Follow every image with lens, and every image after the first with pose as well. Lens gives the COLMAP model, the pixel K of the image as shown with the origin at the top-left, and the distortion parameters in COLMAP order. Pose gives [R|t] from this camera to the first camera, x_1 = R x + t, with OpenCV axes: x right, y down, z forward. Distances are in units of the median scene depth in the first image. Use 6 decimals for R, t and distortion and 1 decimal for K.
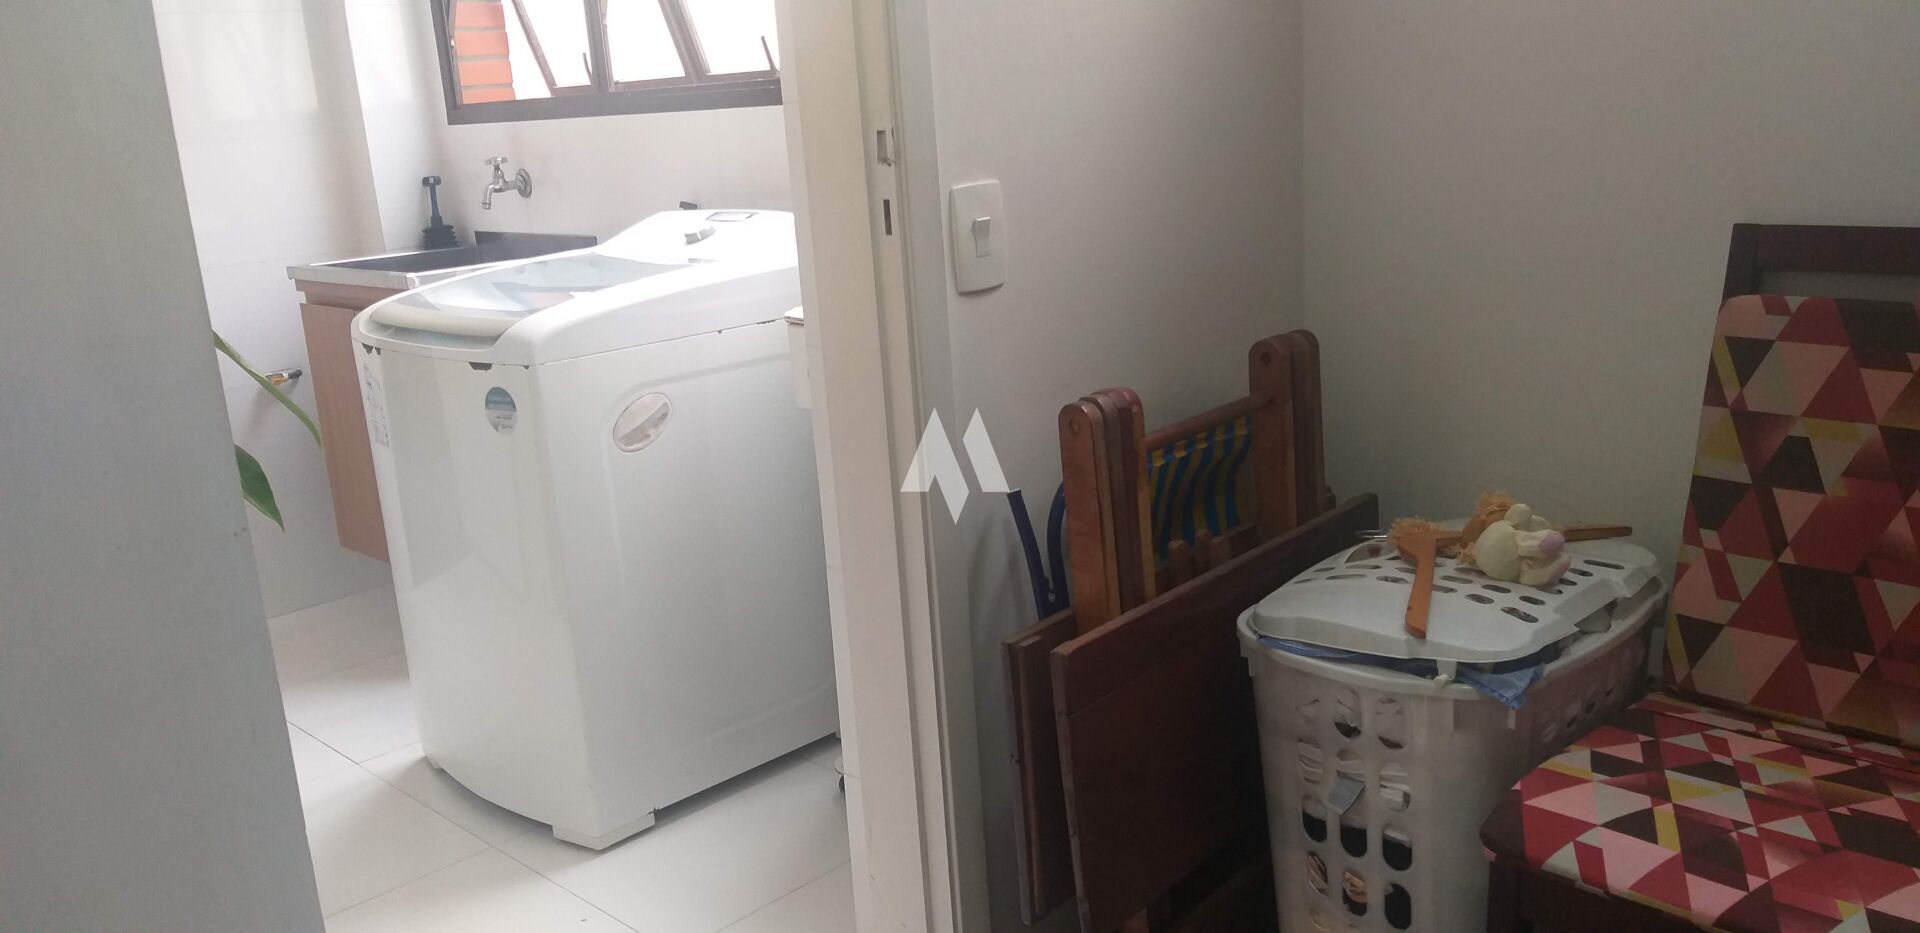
lens RADIAL K [[1482.0, 0, 959.8], [0, 1482.0, 474.2], [0, 0, 1]] dist [0.086557, -0.177202]
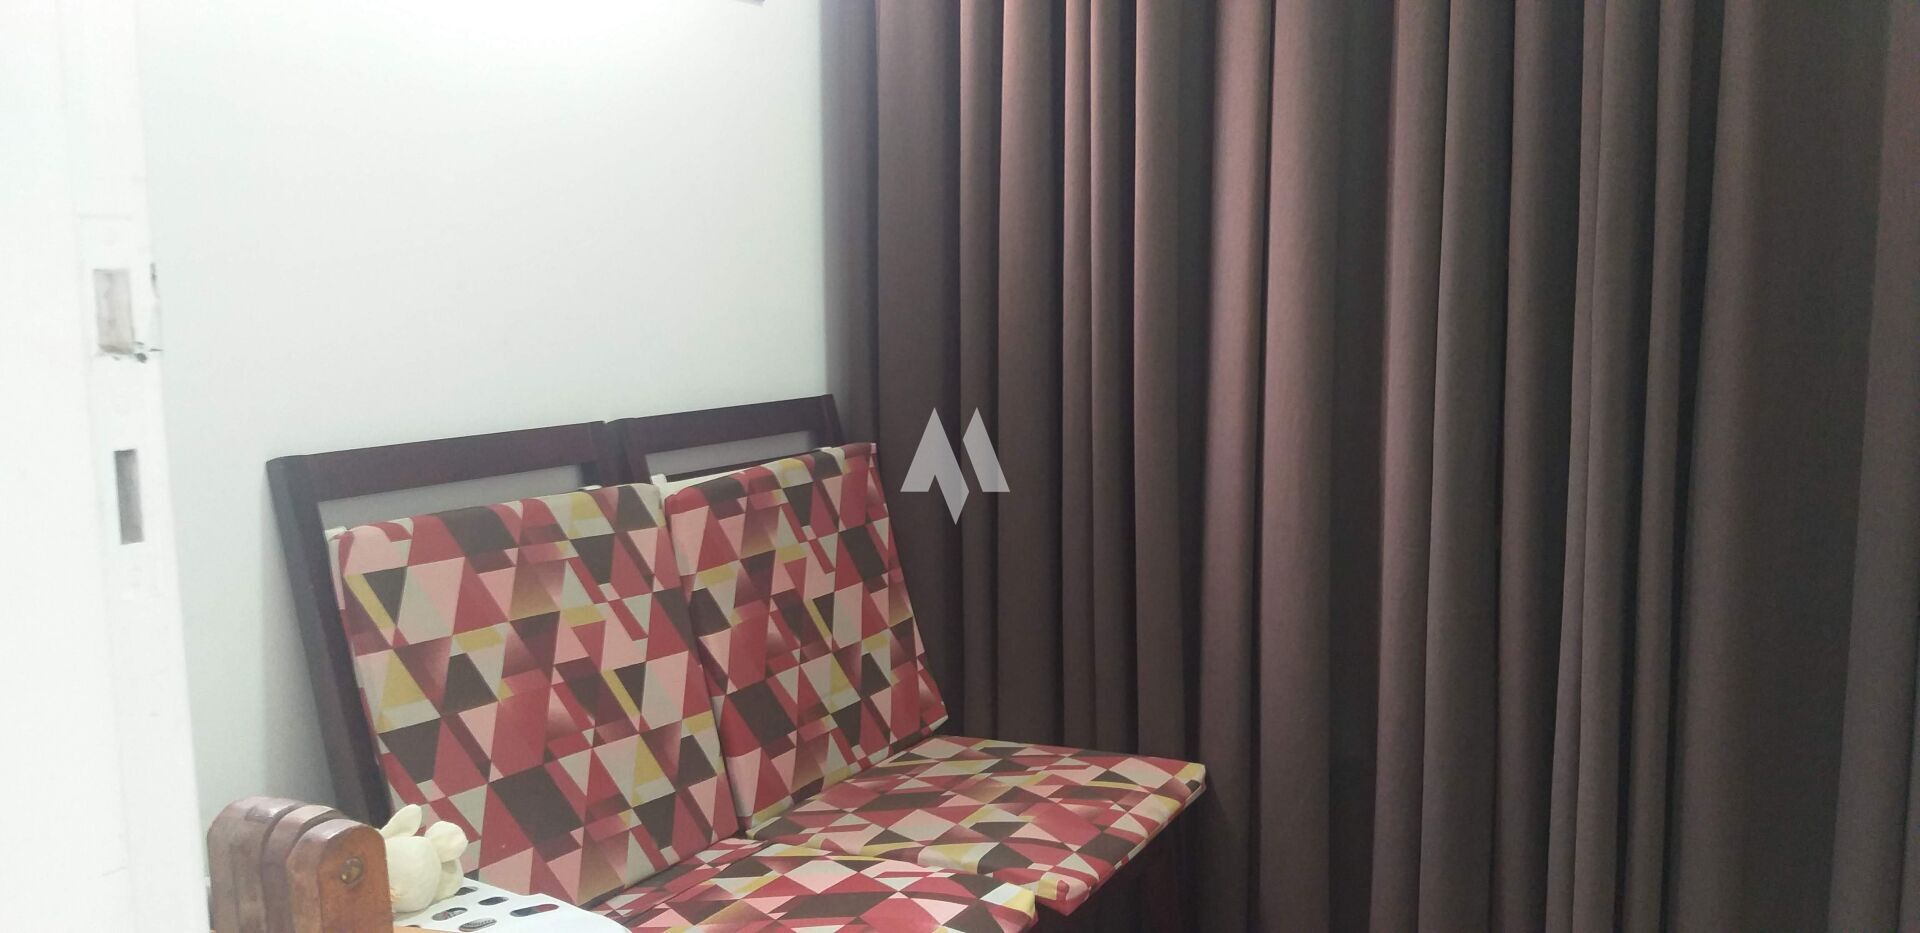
lens RADIAL K [[1482.0, 0, 959.8], [0, 1482.0, 474.2], [0, 0, 1]] dist [0.086557, -0.177202]
pose [[-0.208191, -0.056201, 0.976472, -0.453238], [0.278525, 0.953607, 0.114269, -0.159757], [-0.937593, 0.295762, -0.182878, 0.854436]]
